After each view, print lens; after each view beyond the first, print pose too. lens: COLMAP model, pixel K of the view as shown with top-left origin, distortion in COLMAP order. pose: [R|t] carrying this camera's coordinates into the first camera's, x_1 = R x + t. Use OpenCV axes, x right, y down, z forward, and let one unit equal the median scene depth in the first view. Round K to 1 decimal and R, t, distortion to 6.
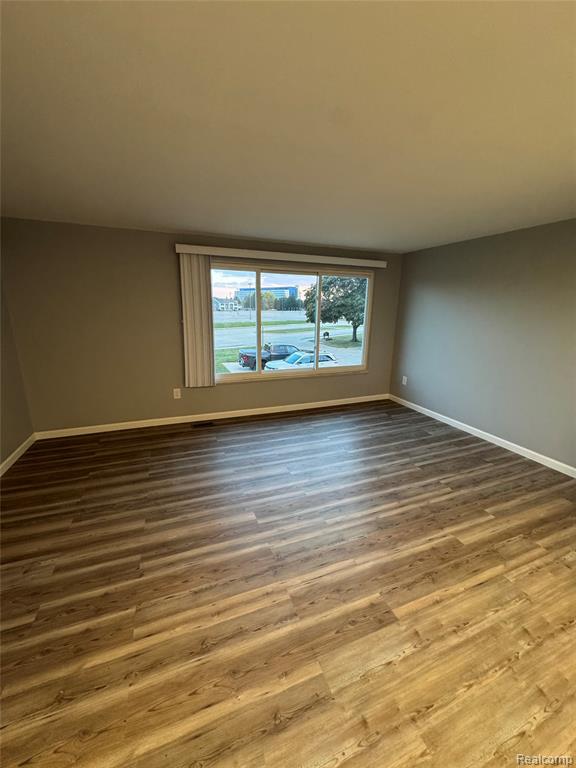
lens RADIAL K [[306.5, 0, 288.0], [0, 306.5, 384.0], [0, 0, 1]] dist [-0.003148, 0.000253]
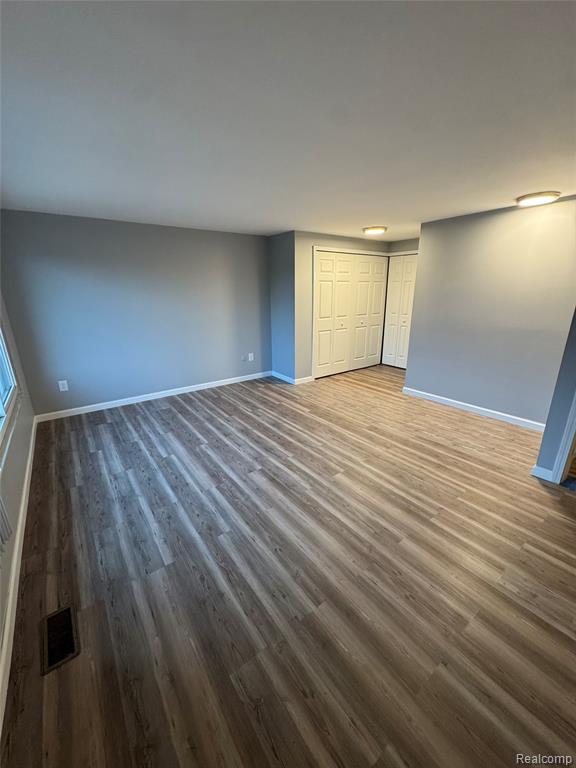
lens RADIAL K [[306.5, 0, 288.0], [0, 306.5, 384.0], [0, 0, 1]] dist [-0.003148, 0.000253]
pose [[-0.257269, -0.298866, 0.918962, -0.860597], [0.245999, 0.899387, 0.361369, -0.280650], [-0.934504, 0.319033, -0.157864, 1.061632]]
